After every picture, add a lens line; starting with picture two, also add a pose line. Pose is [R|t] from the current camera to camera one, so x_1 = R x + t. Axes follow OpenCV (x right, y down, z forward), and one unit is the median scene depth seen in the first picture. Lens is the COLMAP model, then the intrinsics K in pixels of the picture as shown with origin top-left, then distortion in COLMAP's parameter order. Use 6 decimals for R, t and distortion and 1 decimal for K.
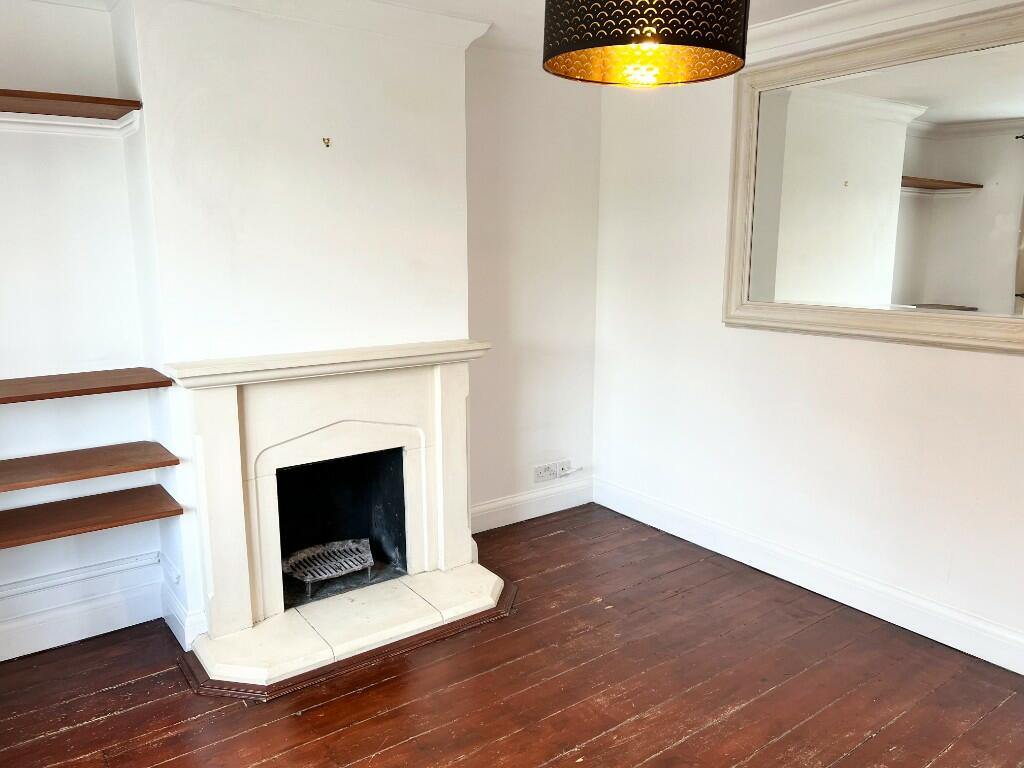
lens RADIAL K [[768.8, 0, 510.1], [0, 768.8, 388.0], [0, 0, 1]] dist [0.052463, -0.051558]
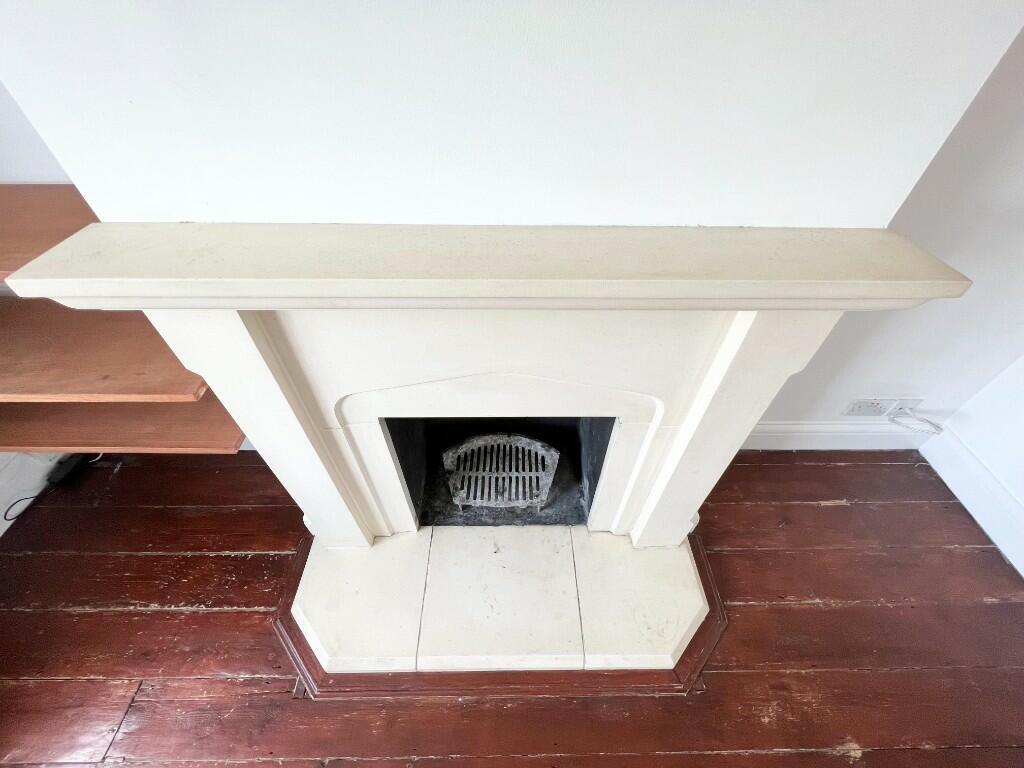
lens RADIAL K [[418.6, 0, 513.4], [0, 418.6, 377.7], [0, 0, 1]] dist [-0.000951, 0.000129]
pose [[0.812841, 0.424009, -0.399381, -0.091572], [-0.125773, 0.797237, 0.590419, -0.114019], [0.568745, -0.429685, 0.701356, 0.758743]]
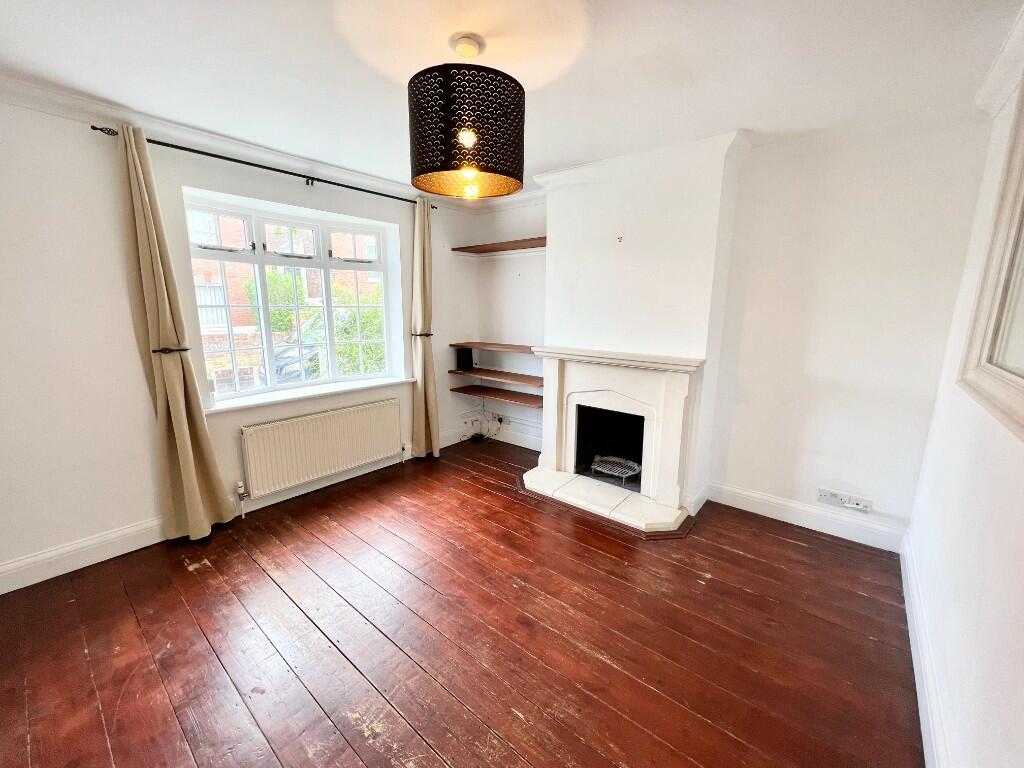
lens RADIAL K [[412.0, 0, 512.0], [0, 412.0, 384.0], [0, 0, 1]] dist [0.002055, 0.000466]
pose [[0.239445, 0.190565, -0.952025, 0.625583], [-0.187940, 0.971100, 0.147115, -0.069142], [0.952547, 0.143697, 0.268339, 0.478761]]
